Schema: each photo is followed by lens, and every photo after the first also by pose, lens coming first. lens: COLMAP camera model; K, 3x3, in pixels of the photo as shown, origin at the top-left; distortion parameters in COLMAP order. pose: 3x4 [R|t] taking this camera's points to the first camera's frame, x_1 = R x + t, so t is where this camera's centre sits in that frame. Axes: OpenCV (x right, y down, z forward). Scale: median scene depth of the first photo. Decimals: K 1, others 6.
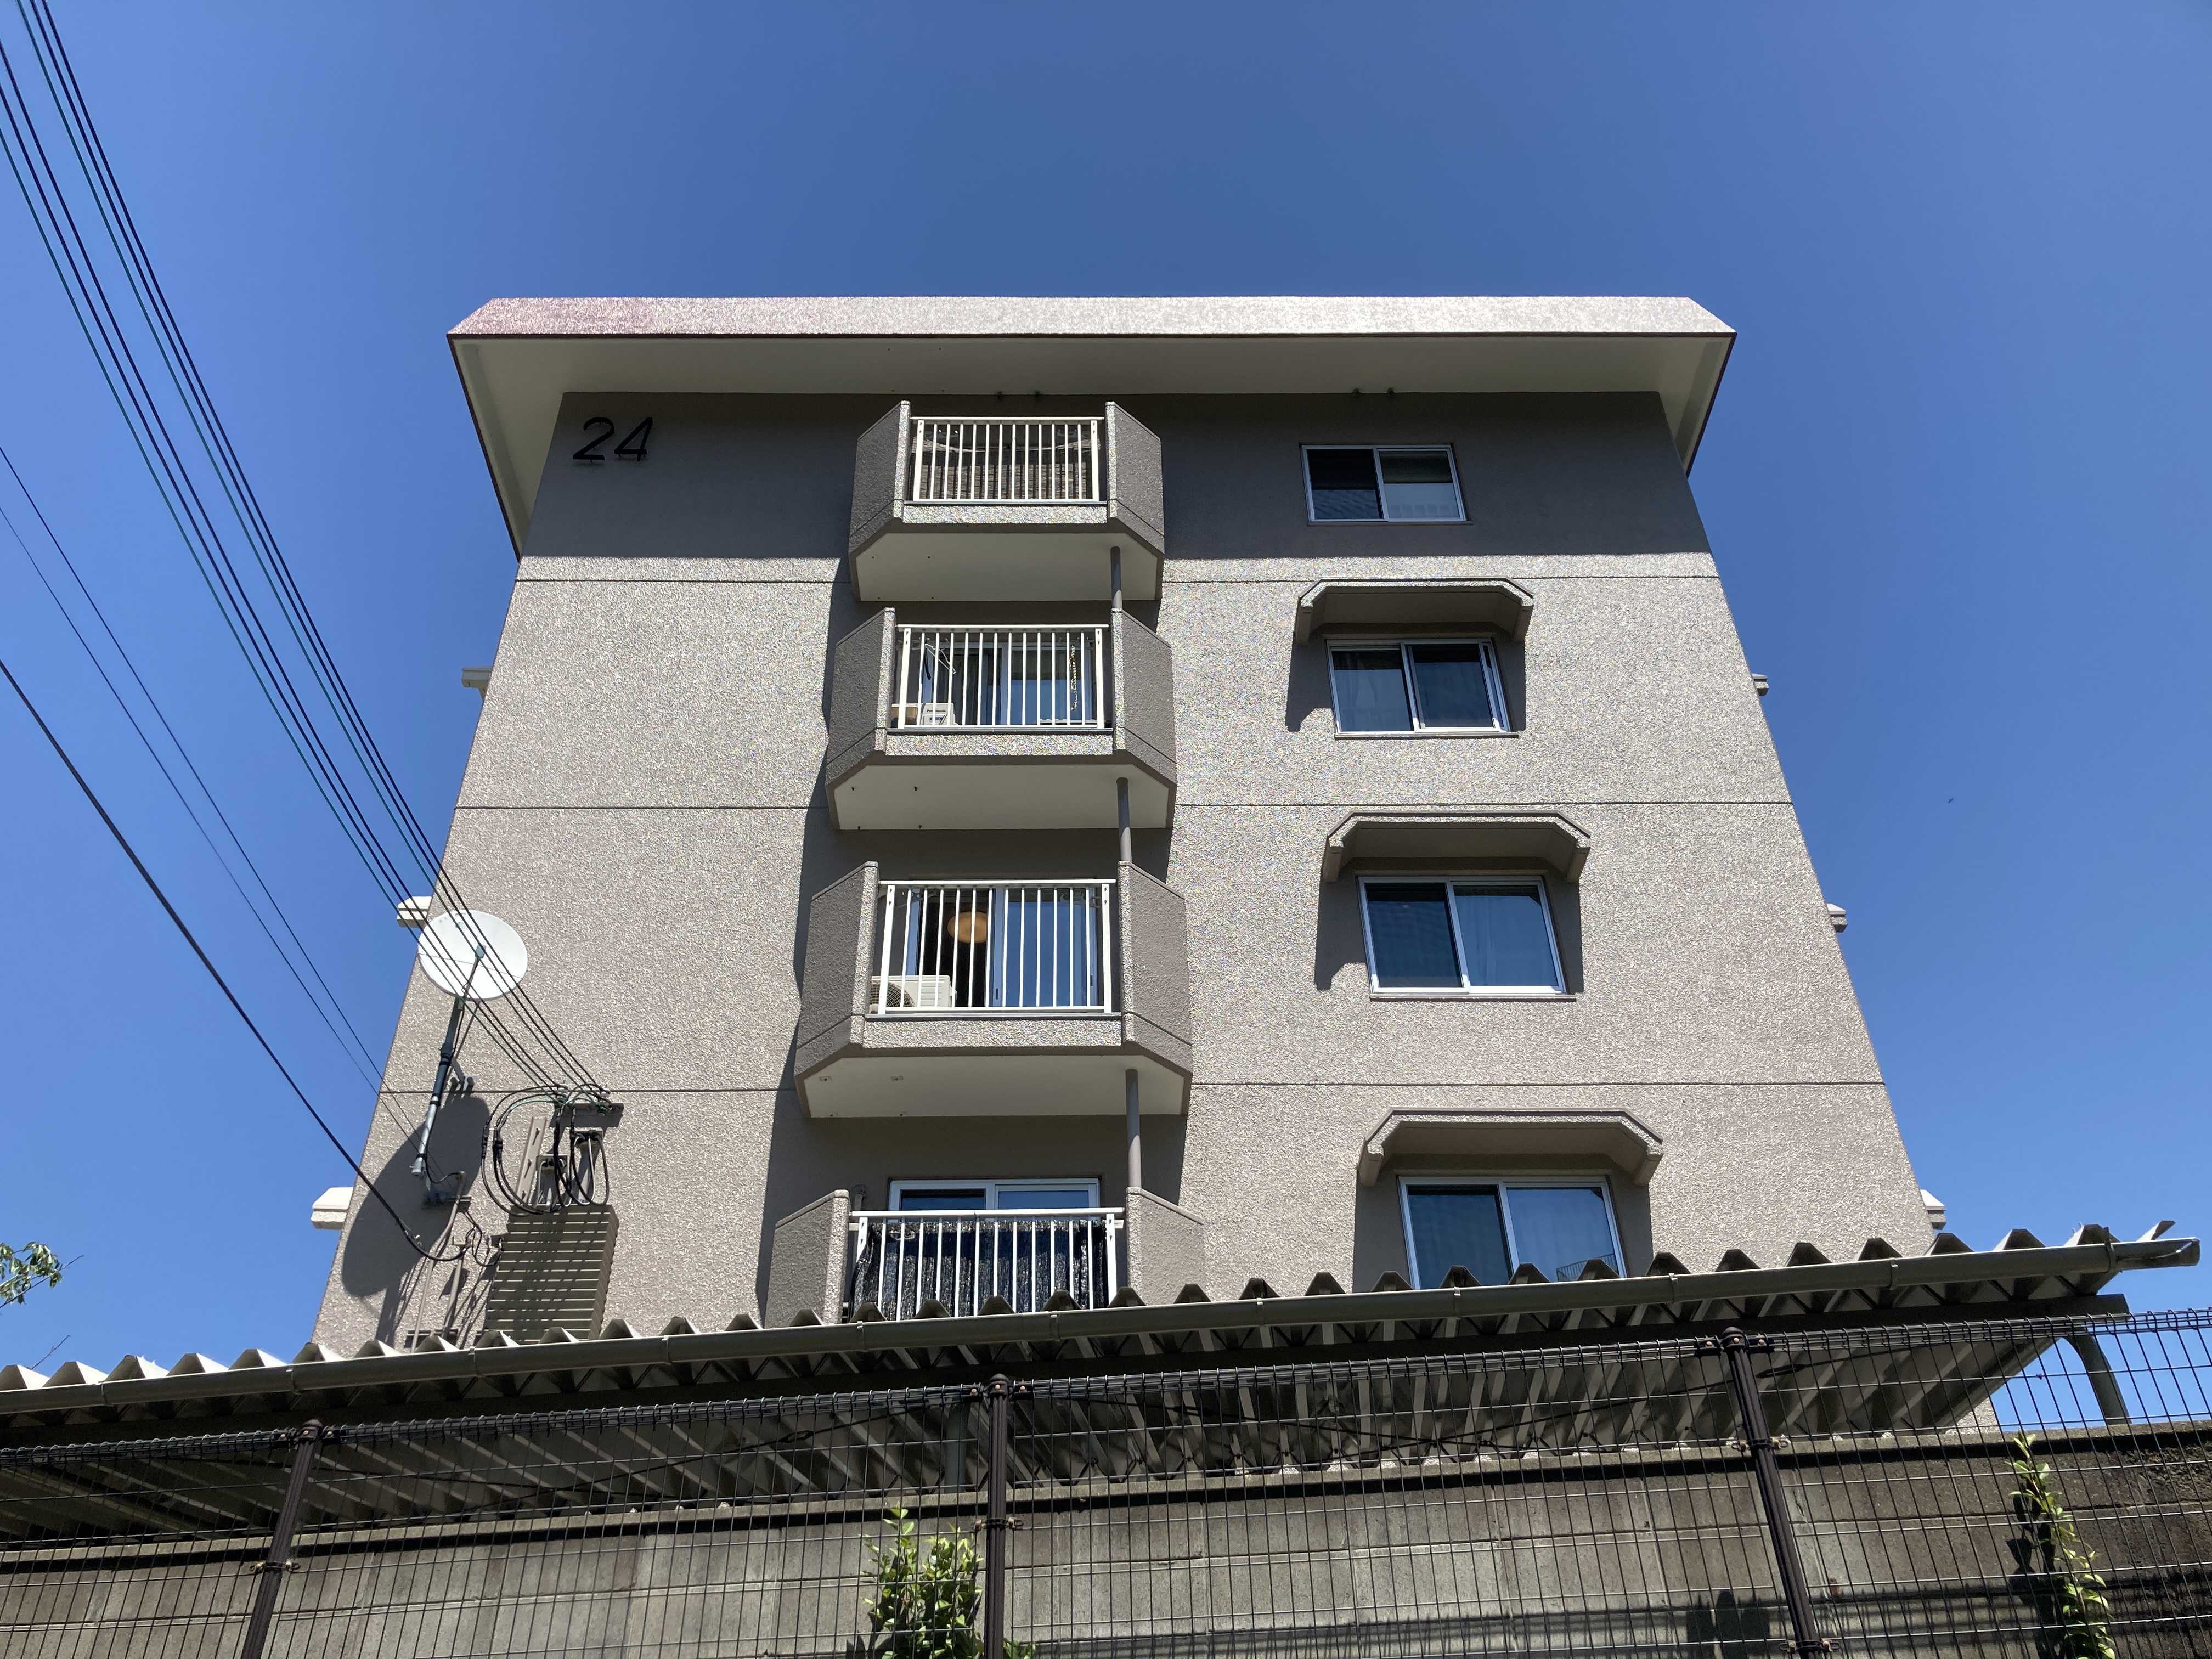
lens RADIAL K [[1795.7, 0, 1076.5], [0, 1795.7, 823.8], [0, 0, 1]] dist [0.053019, -0.067445]
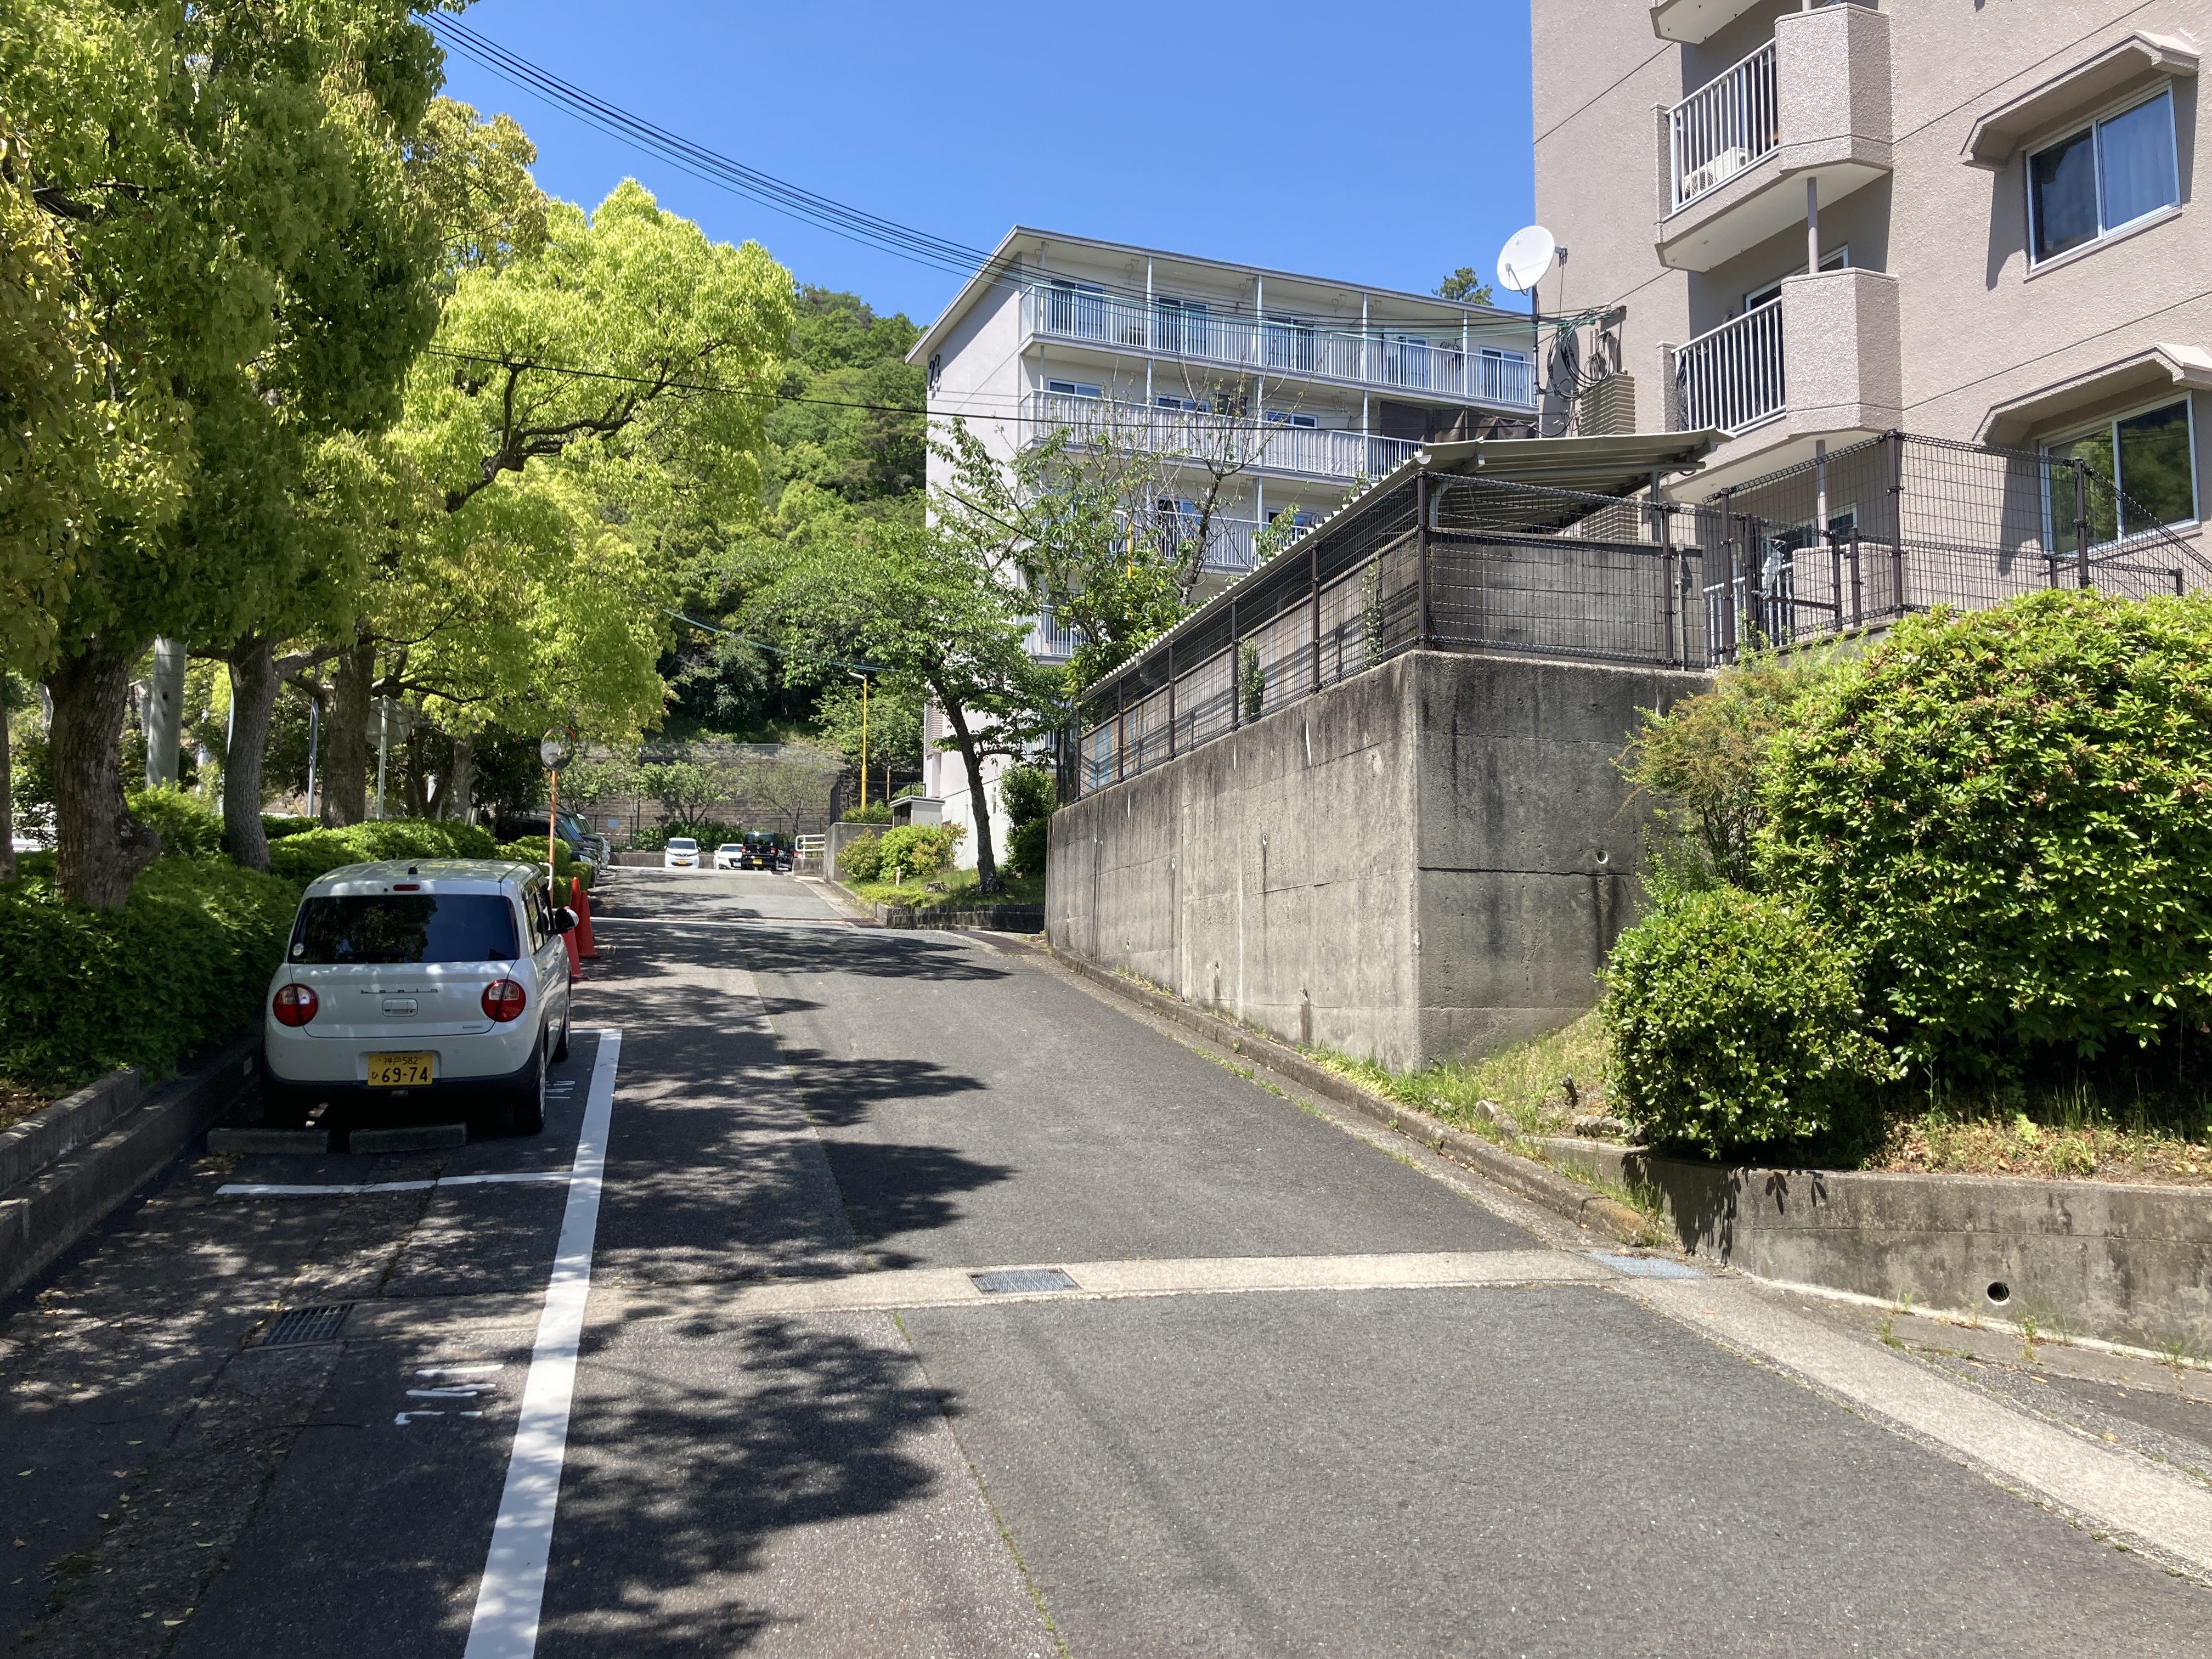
lens RADIAL K [[1795.7, 0, 1076.5], [0, 1795.7, 823.8], [0, 0, 1]] dist [0.053019, -0.067445]
pose [[0.344837, -0.070838, -0.935986, 1.018530], [0.567832, 0.809745, 0.147918, 0.010841], [0.747431, -0.582490, 0.319455, -0.157734]]
